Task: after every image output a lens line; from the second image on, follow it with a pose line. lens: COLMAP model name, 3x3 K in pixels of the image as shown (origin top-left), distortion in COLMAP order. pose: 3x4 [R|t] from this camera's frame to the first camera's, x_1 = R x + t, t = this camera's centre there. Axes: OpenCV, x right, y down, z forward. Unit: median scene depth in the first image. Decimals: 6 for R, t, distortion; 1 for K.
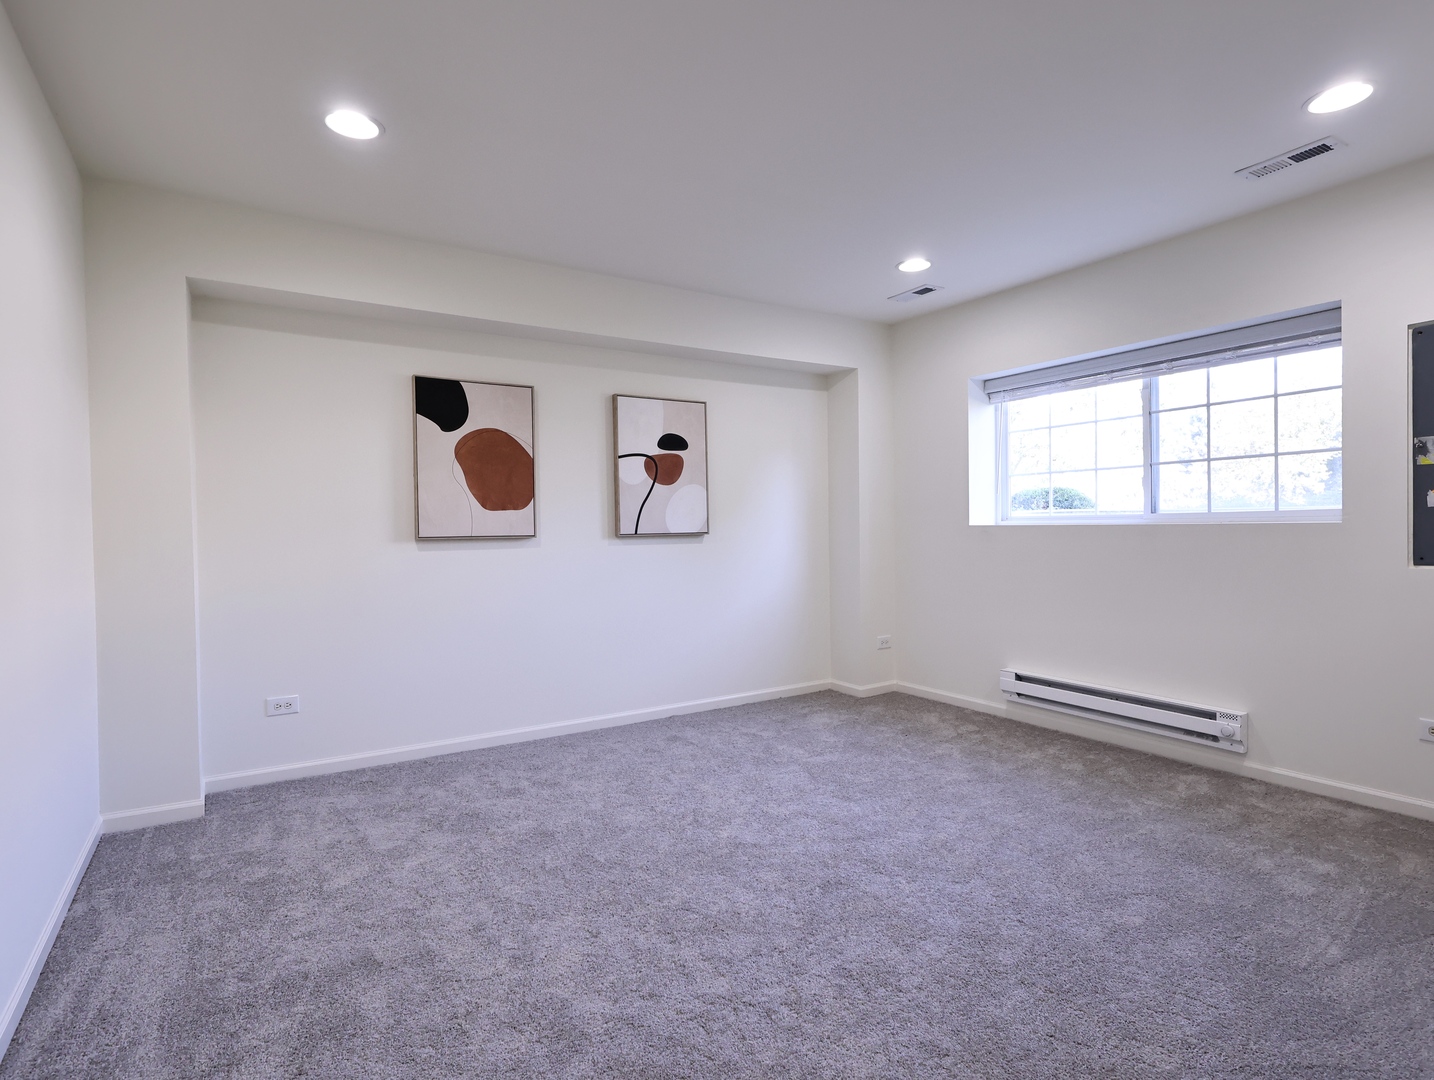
lens RADIAL K [[754.9, 0, 717.3], [0, 754.9, 535.5], [0, 0, 1]] dist [0.001003, 0.000455]
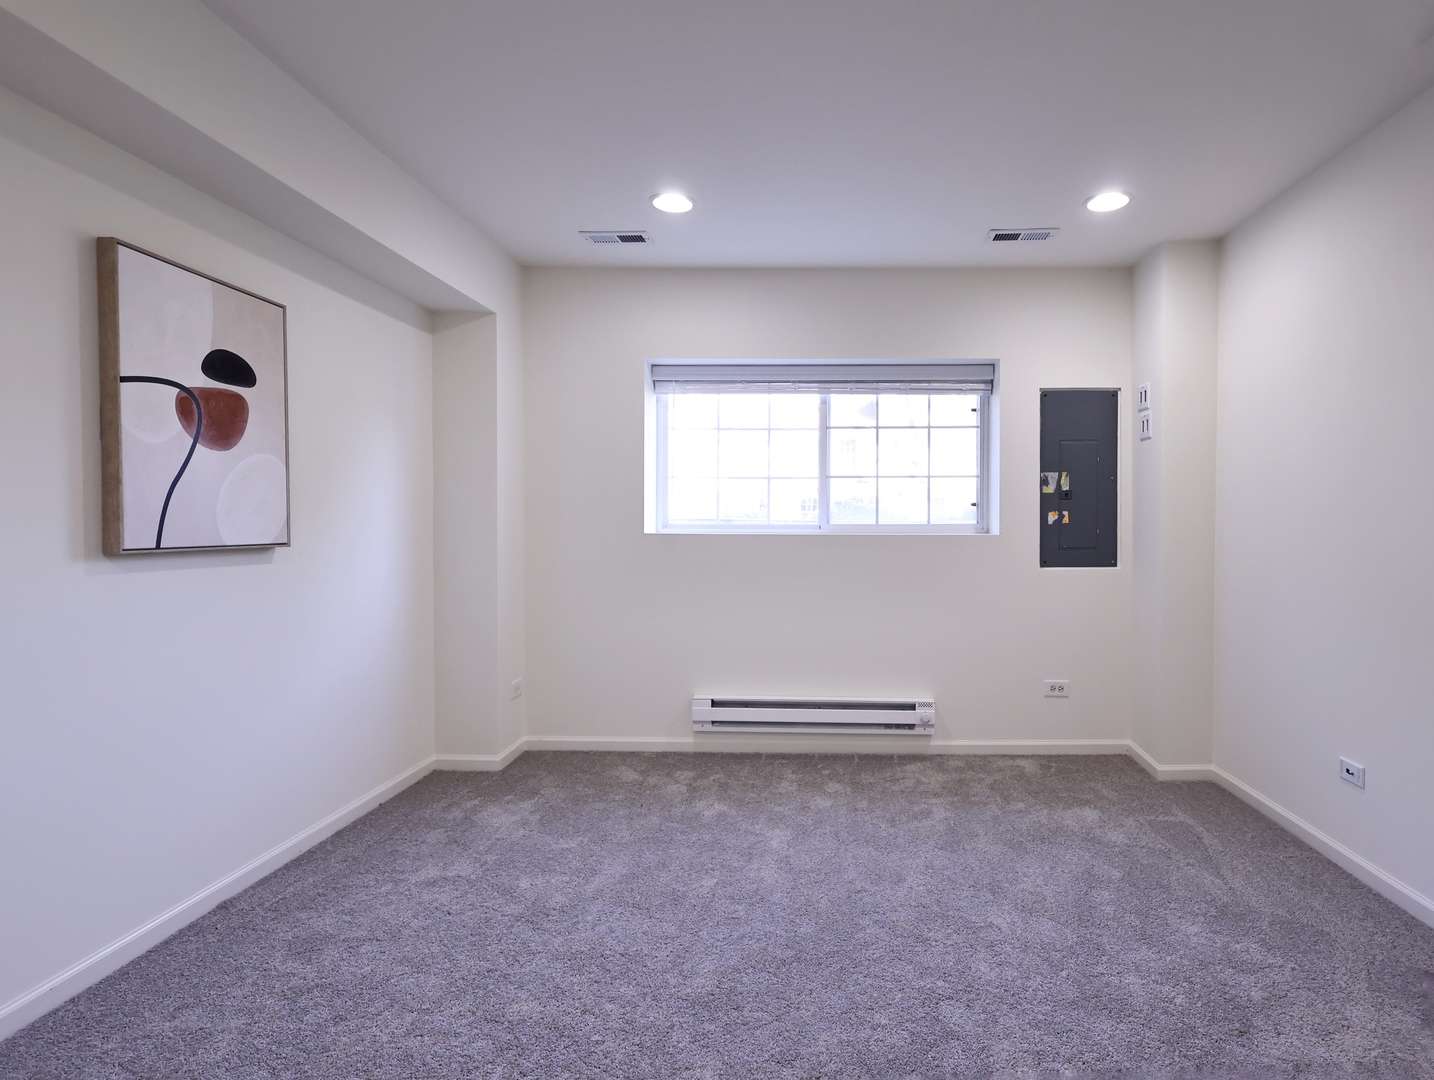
lens RADIAL K [[754.9, 0, 717.3], [0, 754.9, 535.5], [0, 0, 1]] dist [0.001003, 0.000455]
pose [[0.546767, 0.001673, 0.837283, -0.372474], [0.000730, 0.999997, -0.002476, -0.010344], [-0.837285, 0.001965, 0.546764, 0.536459]]
